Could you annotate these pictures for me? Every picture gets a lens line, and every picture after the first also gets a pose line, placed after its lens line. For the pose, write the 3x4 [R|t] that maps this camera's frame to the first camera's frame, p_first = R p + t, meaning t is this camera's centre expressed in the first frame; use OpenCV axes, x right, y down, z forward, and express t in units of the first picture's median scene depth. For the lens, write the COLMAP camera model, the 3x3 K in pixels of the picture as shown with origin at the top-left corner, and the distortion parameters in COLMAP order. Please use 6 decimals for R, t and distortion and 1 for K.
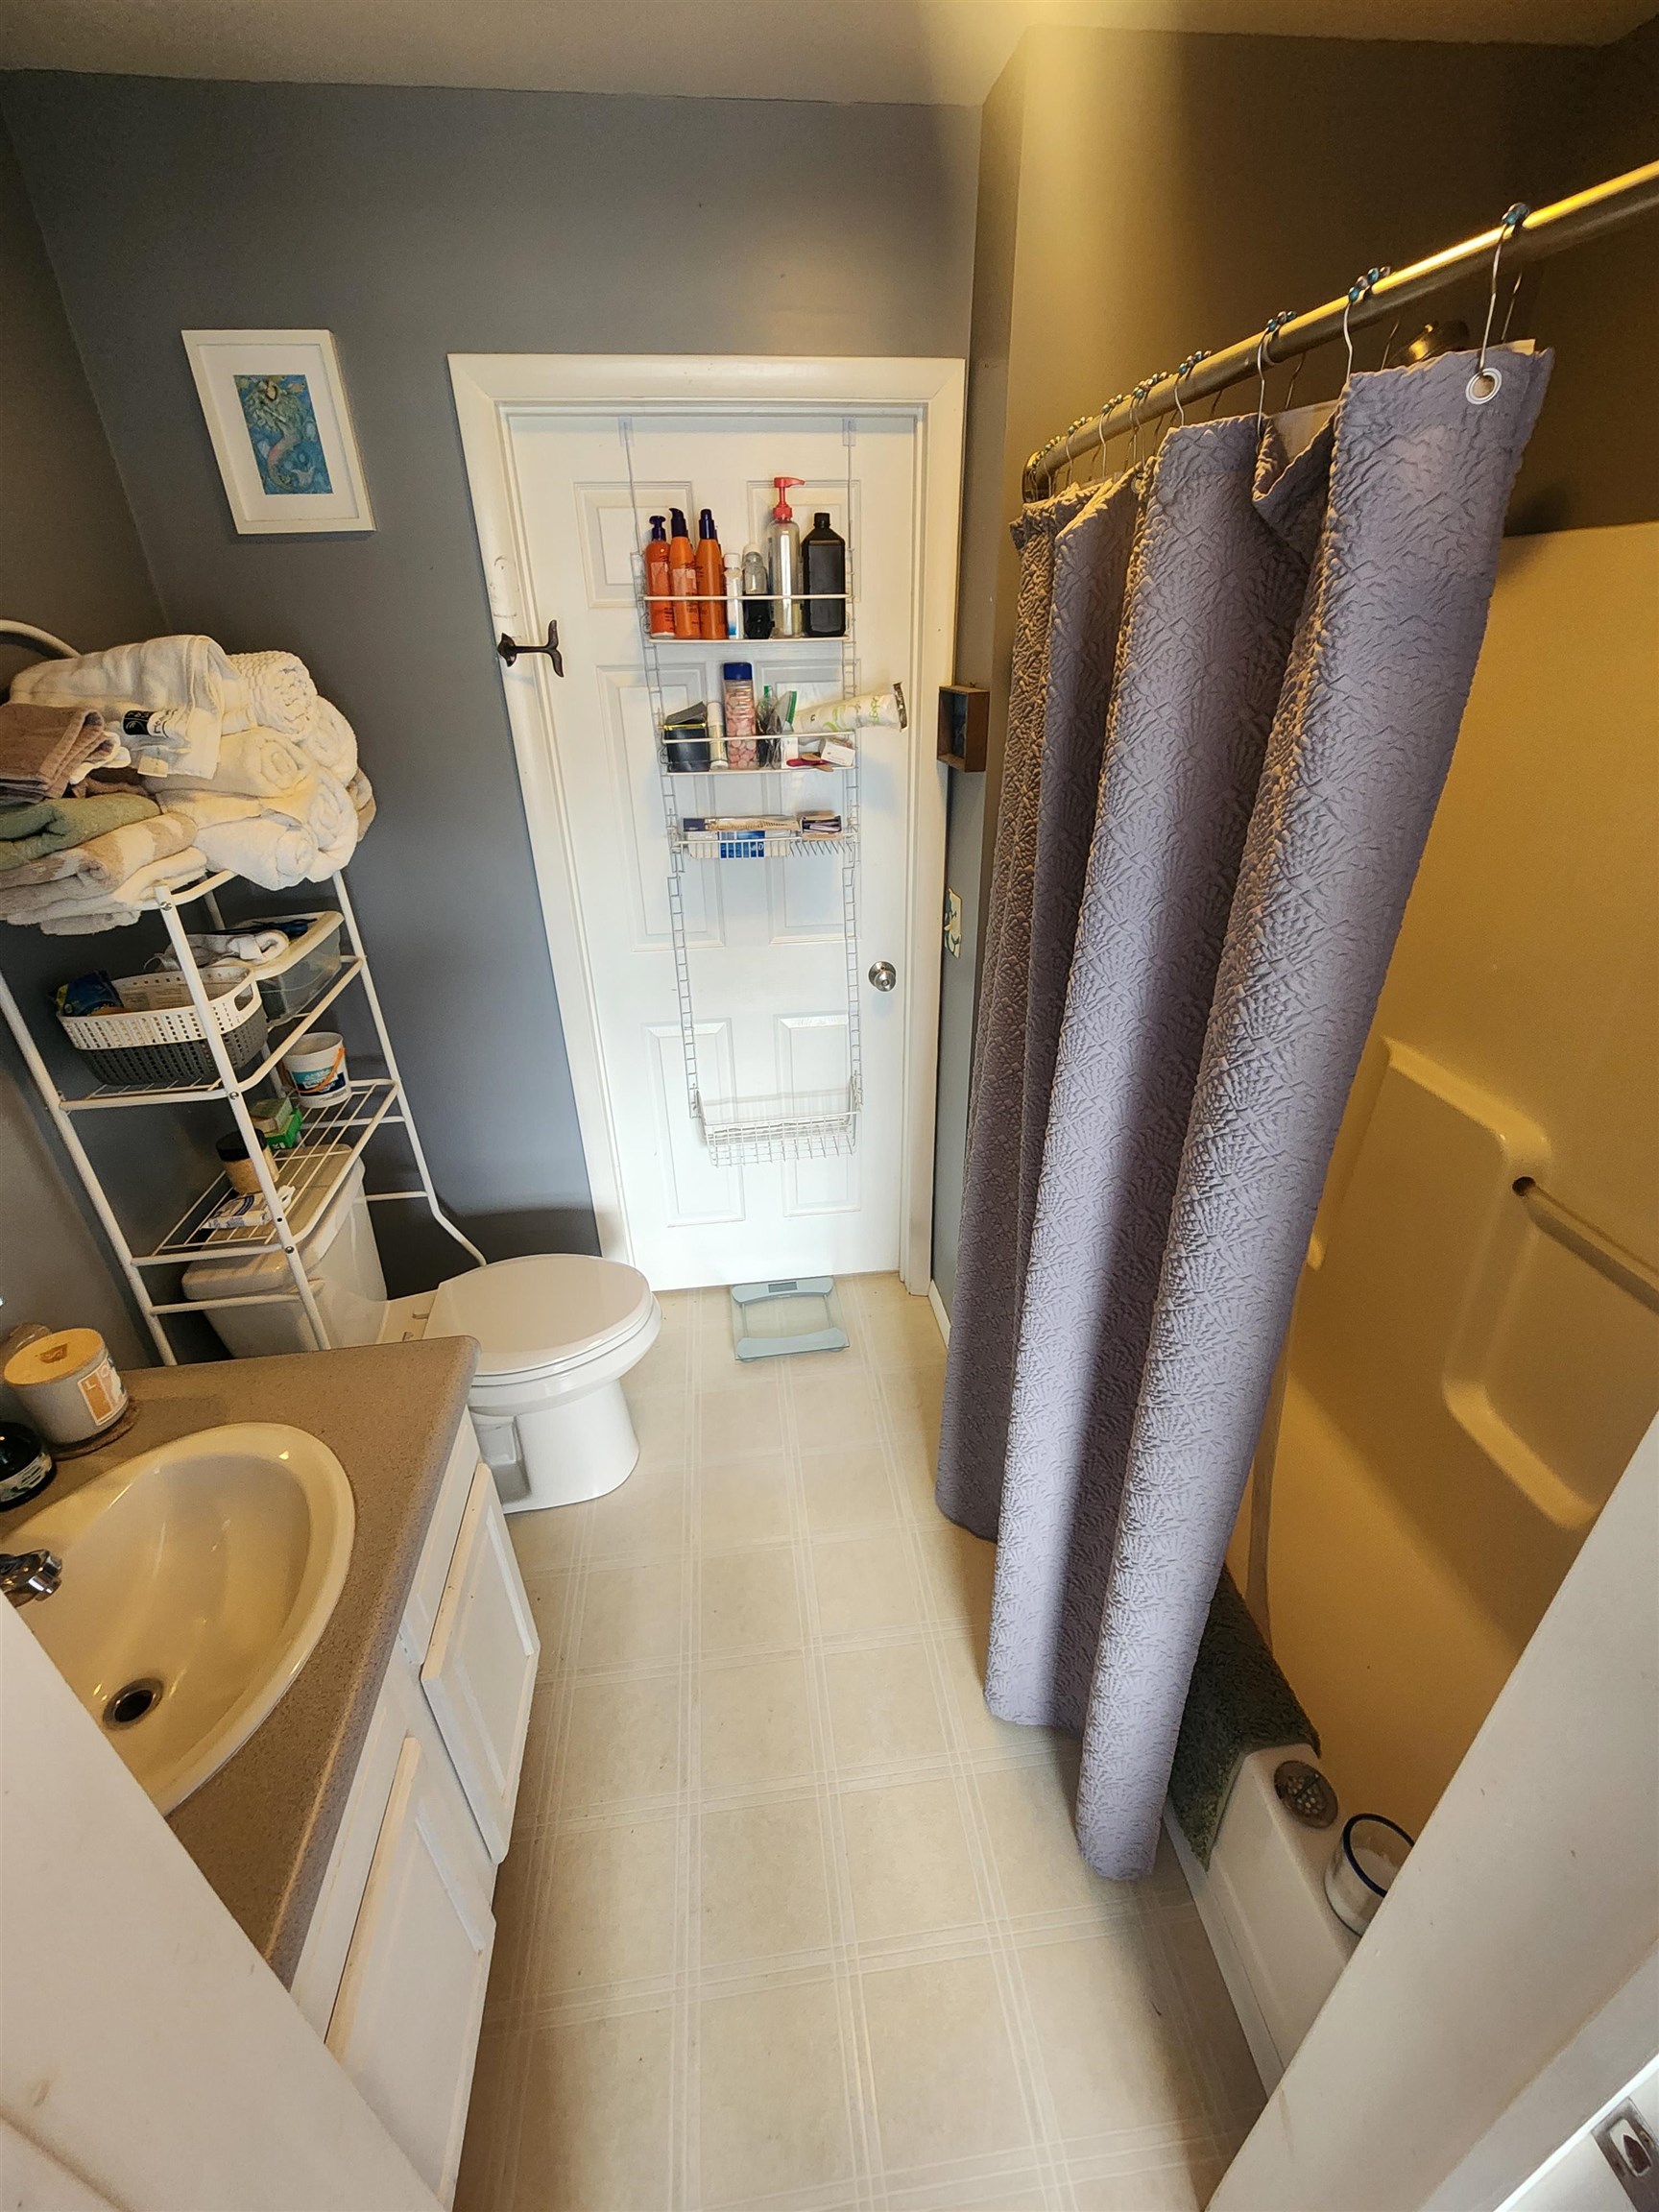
lens RADIAL K [[903.6, 0, 837.6], [0, 903.6, 1106.0], [0, 0, 1]] dist [-0.000437, 0.000008]
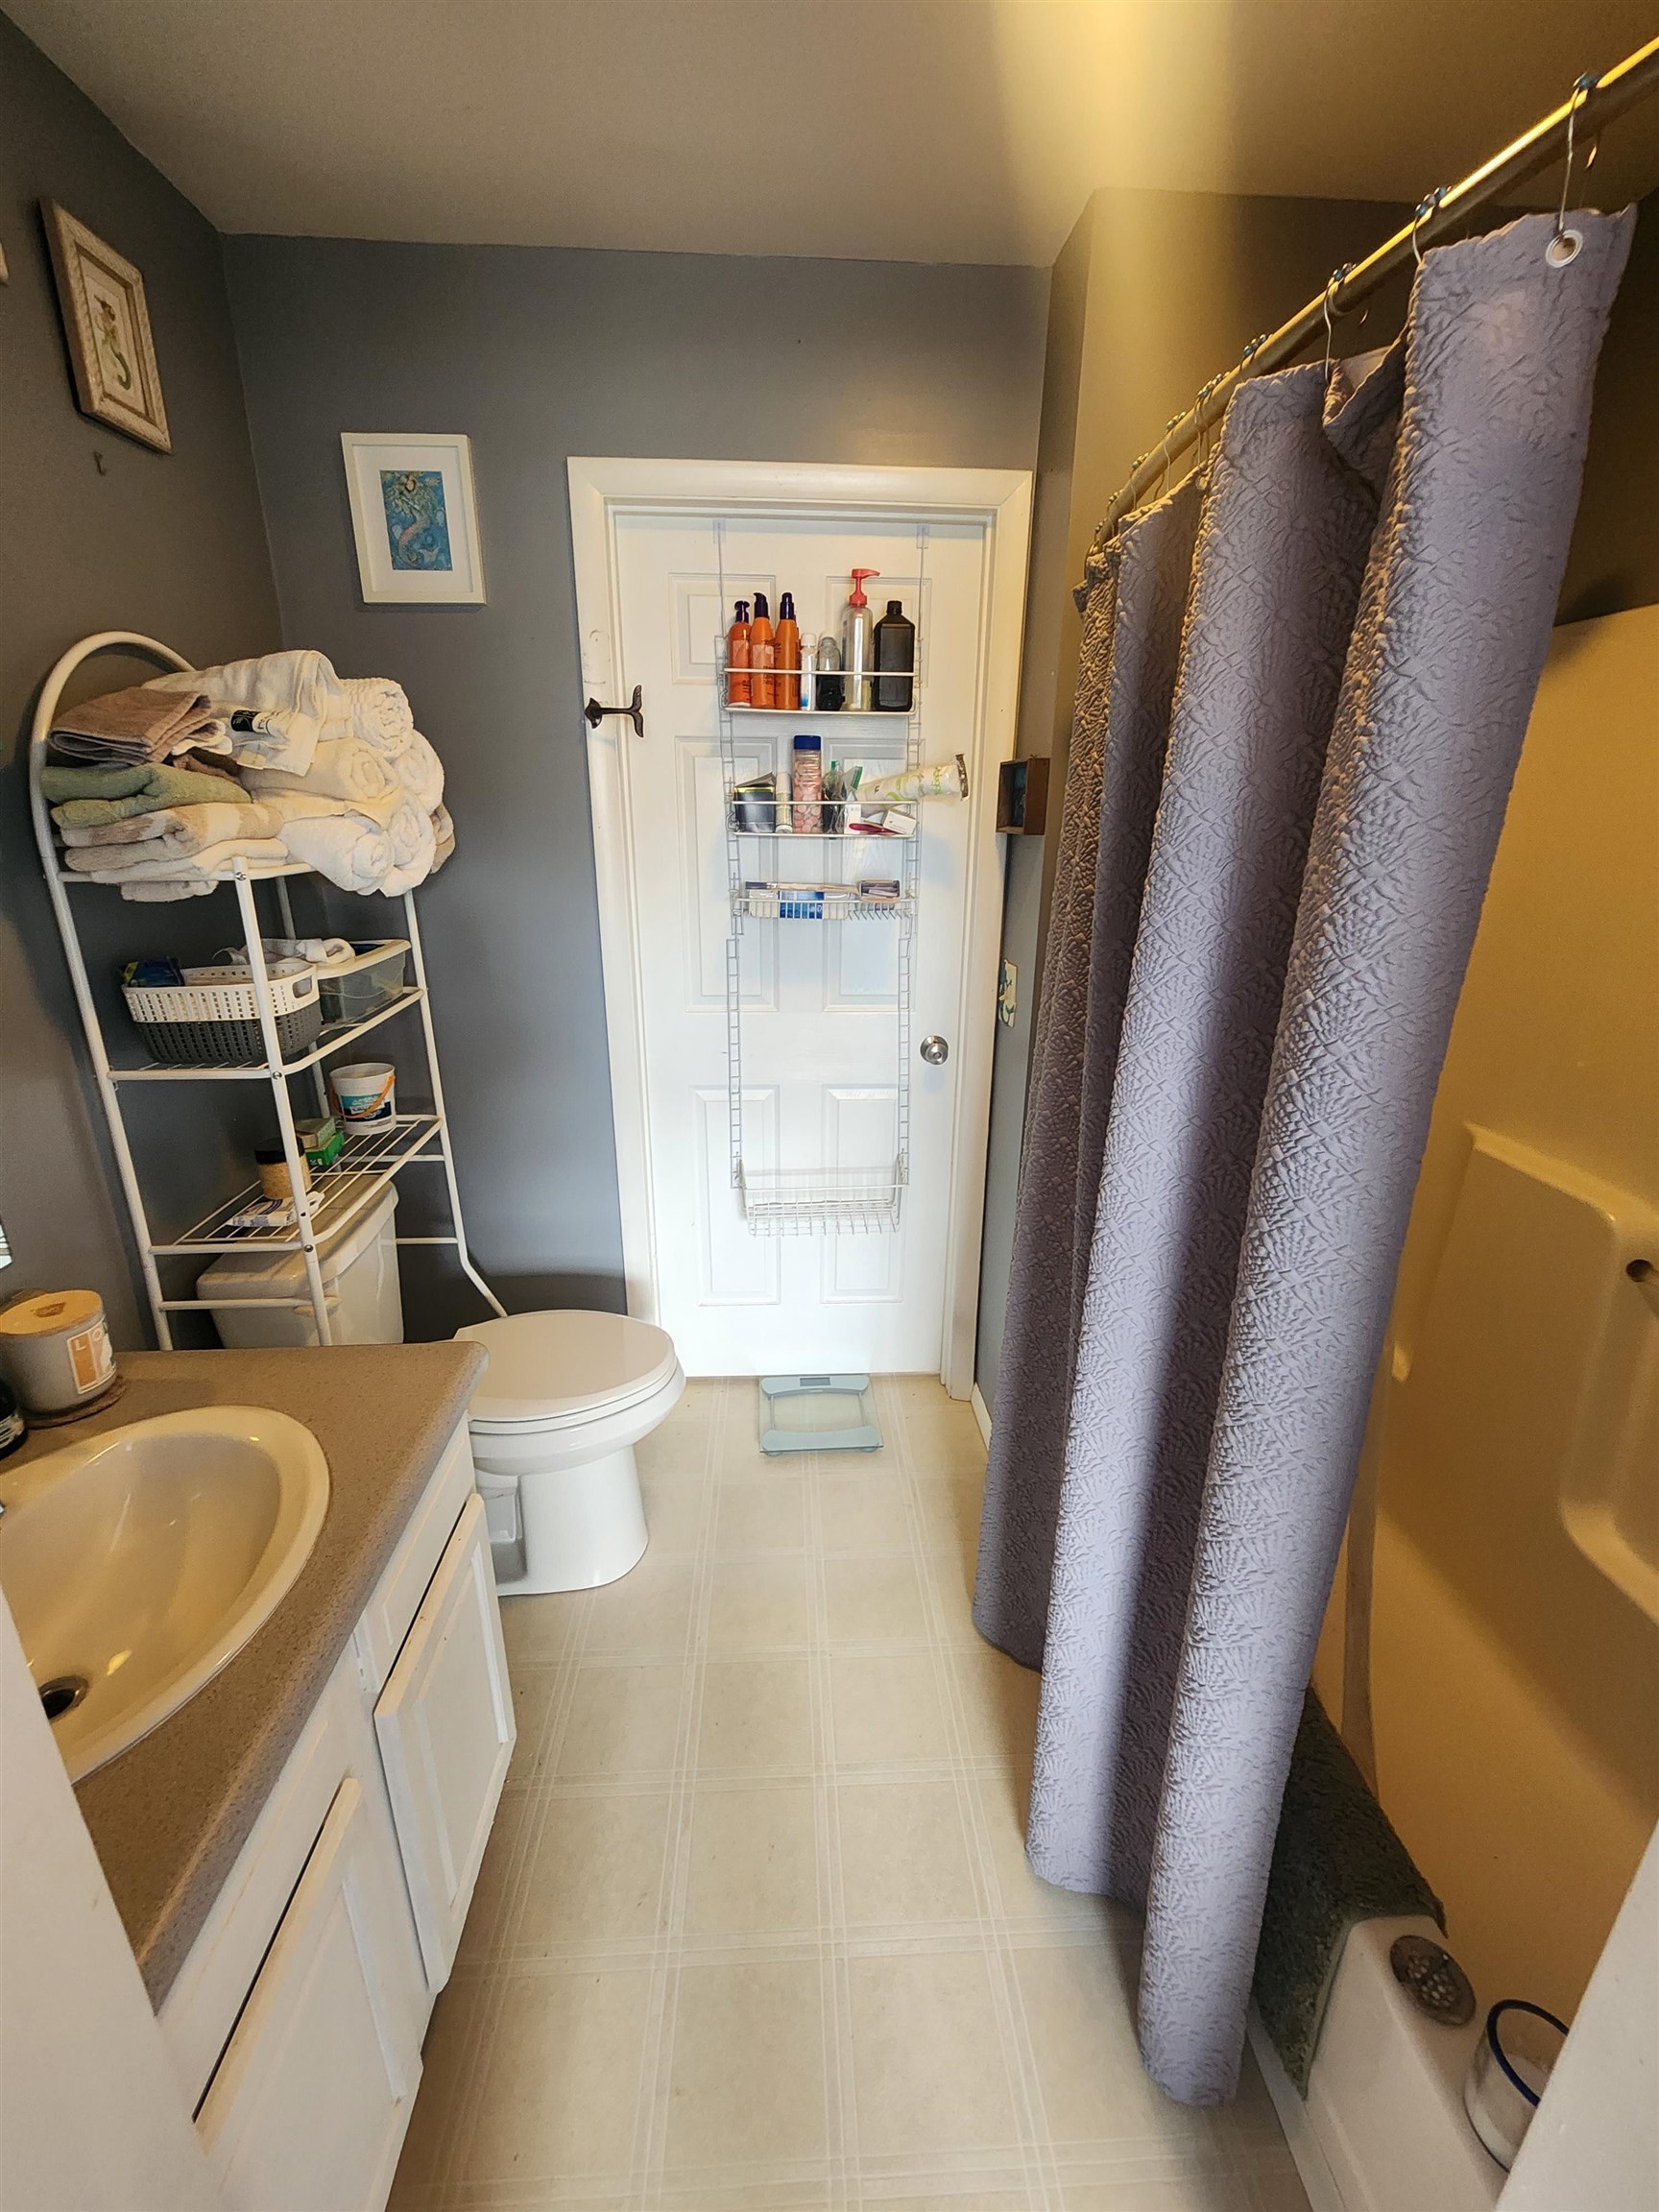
lens RADIAL K [[903.6, 0, 837.6], [0, 903.6, 1106.0], [0, 0, 1]] dist [-0.000437, 0.000008]
pose [[0.997354, 0.046478, -0.055901, 0.003211], [-0.055235, 0.984409, -0.166997, 0.130827], [0.047268, 0.169643, 0.984371, 0.048594]]
